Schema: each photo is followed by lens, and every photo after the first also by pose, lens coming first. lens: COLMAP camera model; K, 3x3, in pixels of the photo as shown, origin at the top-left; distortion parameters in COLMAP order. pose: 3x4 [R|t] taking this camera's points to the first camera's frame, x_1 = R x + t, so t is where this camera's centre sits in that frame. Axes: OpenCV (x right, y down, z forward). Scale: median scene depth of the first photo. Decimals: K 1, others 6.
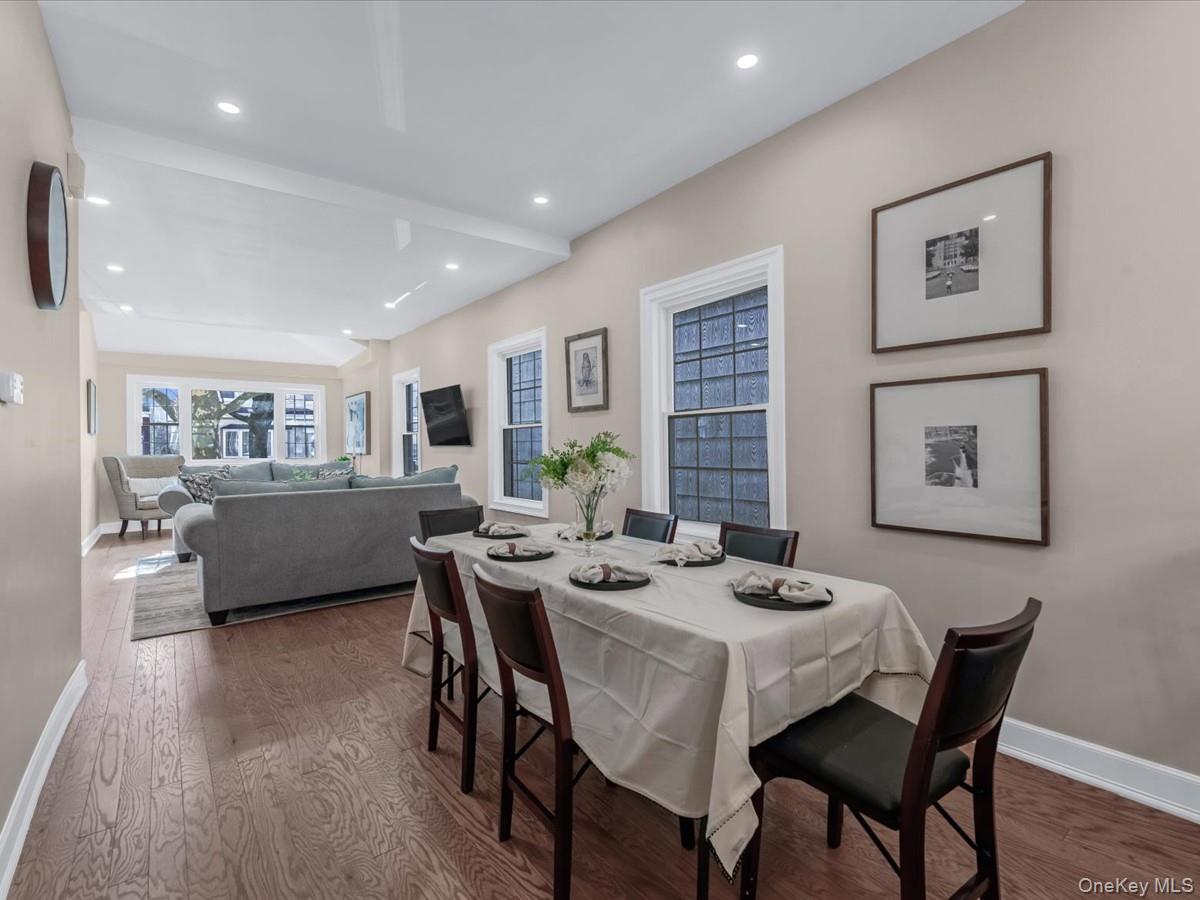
lens RADIAL K [[550.7, 0, 590.5], [0, 550.7, 448.1], [0, 0, 1]] dist [-0.004277, 0.000209]
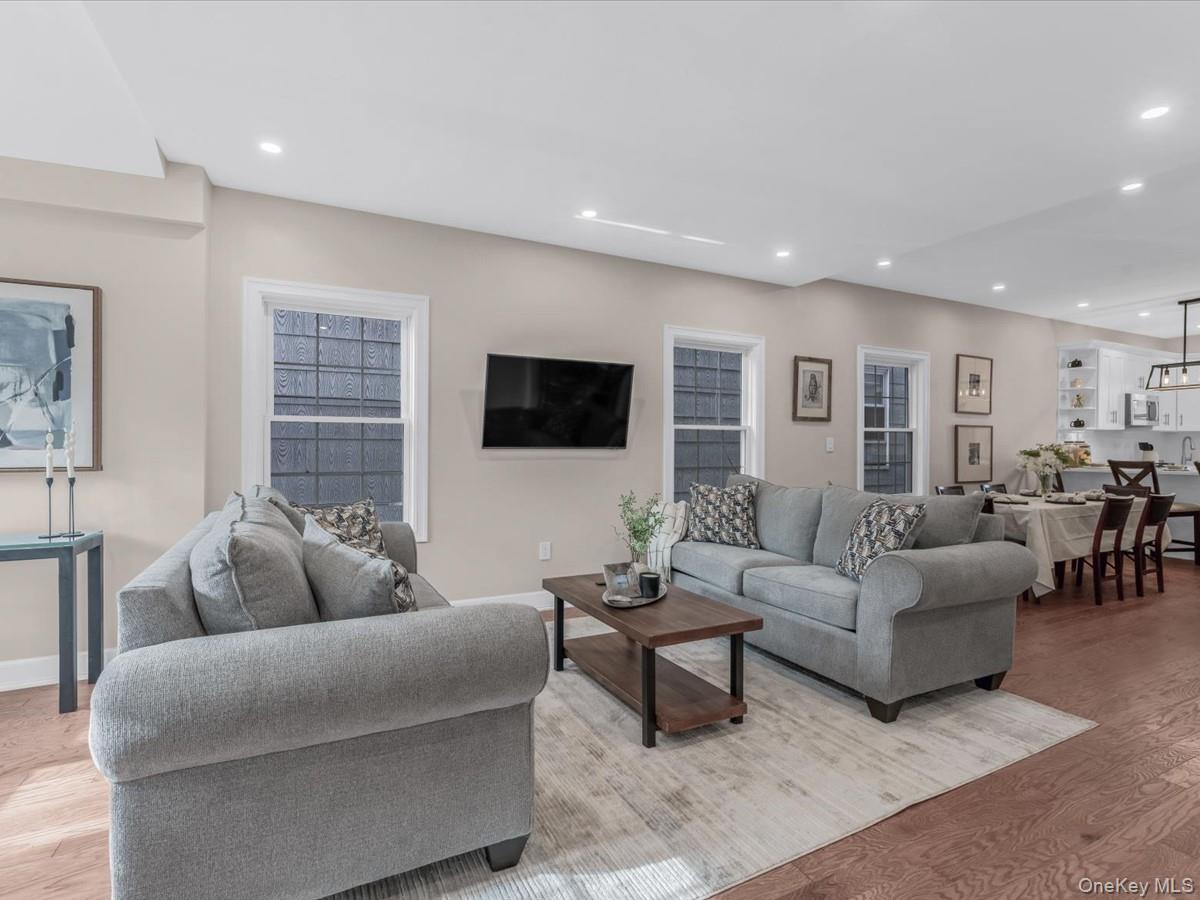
lens RADIAL K [[577.2, 0, 600.0], [0, 577.2, 450.0], [0, 0, 1]] dist [-0.002684, -0.000930]
pose [[0.196986, 0.003485, 0.980400, -1.012300], [0.001443, 0.999992, -0.003845, 0.001366], [-0.980405, 0.002173, 0.196980, 0.896860]]
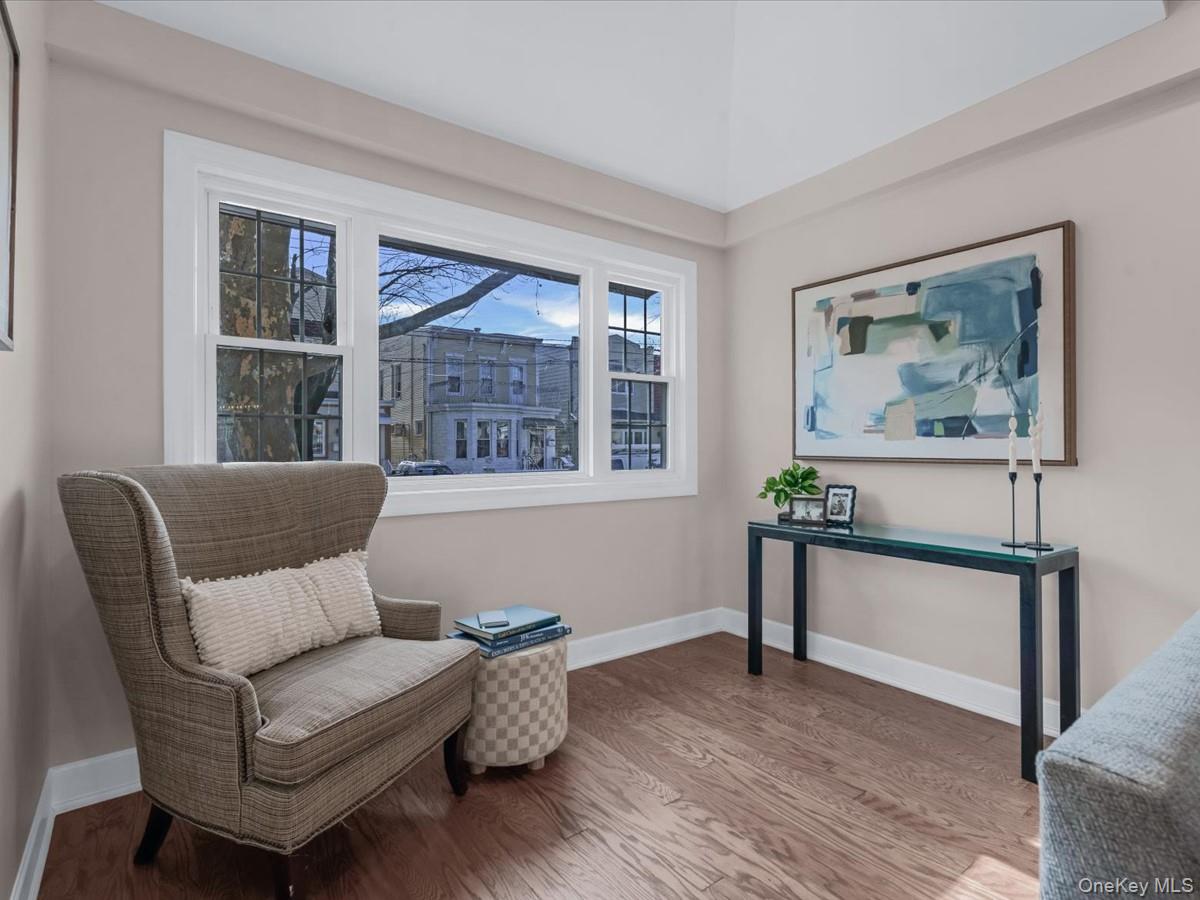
lens RADIAL K [[611.3, 0, 594.9], [0, 611.3, 443.3], [0, 0, 1]] dist [-0.005022, -0.000856]
pose [[0.999632, 0.006168, -0.026423, -0.900877], [-0.006329, 0.999962, -0.006013, 0.006748], [0.026385, 0.006178, 0.999633, 1.025115]]
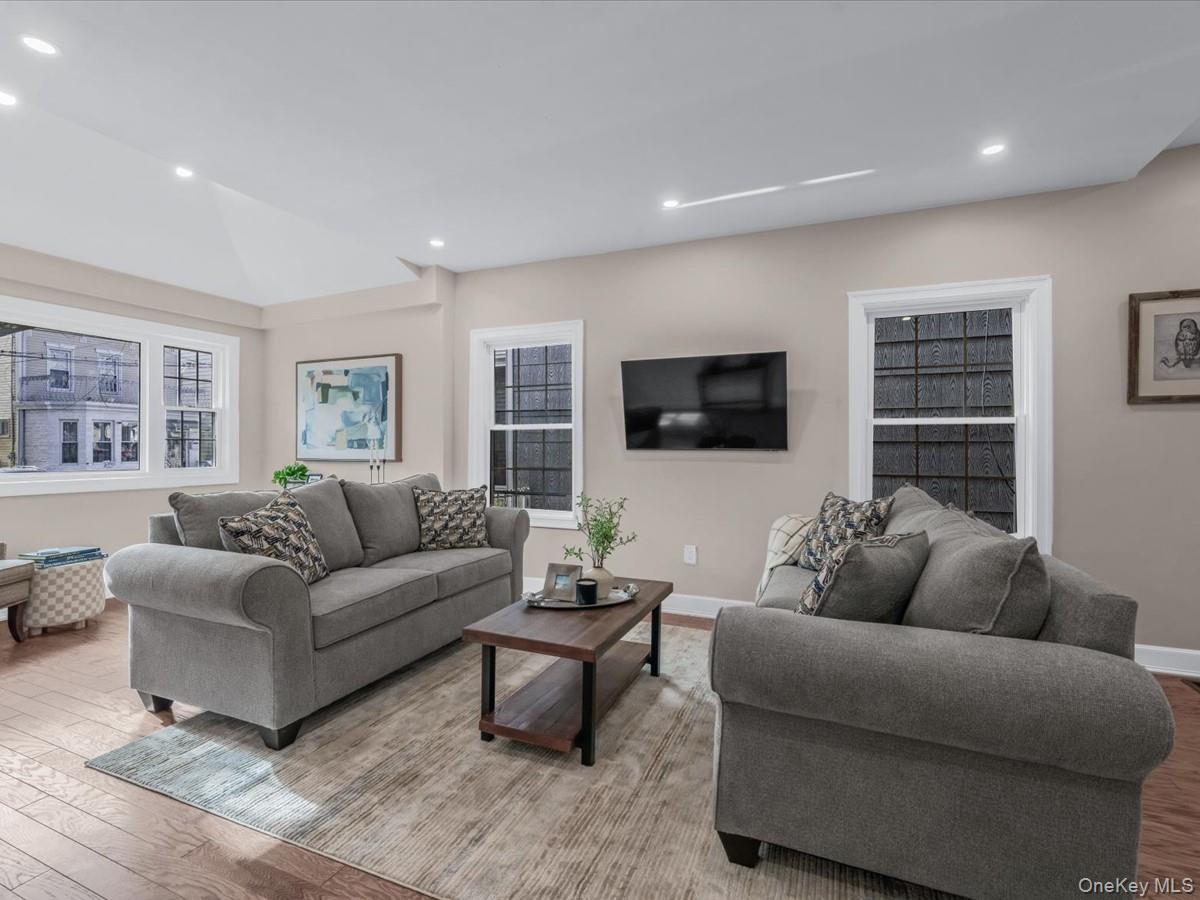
lens RADIAL K [[550.7, 0, 590.5], [0, 550.7, 448.1], [0, 0, 1]] dist [-0.004277, 0.000209]
pose [[0.872111, 0.008848, 0.489228, -0.743186], [-0.006194, 0.999956, -0.007043, 0.000013], [-0.489269, 0.003111, 0.872128, 0.565727]]
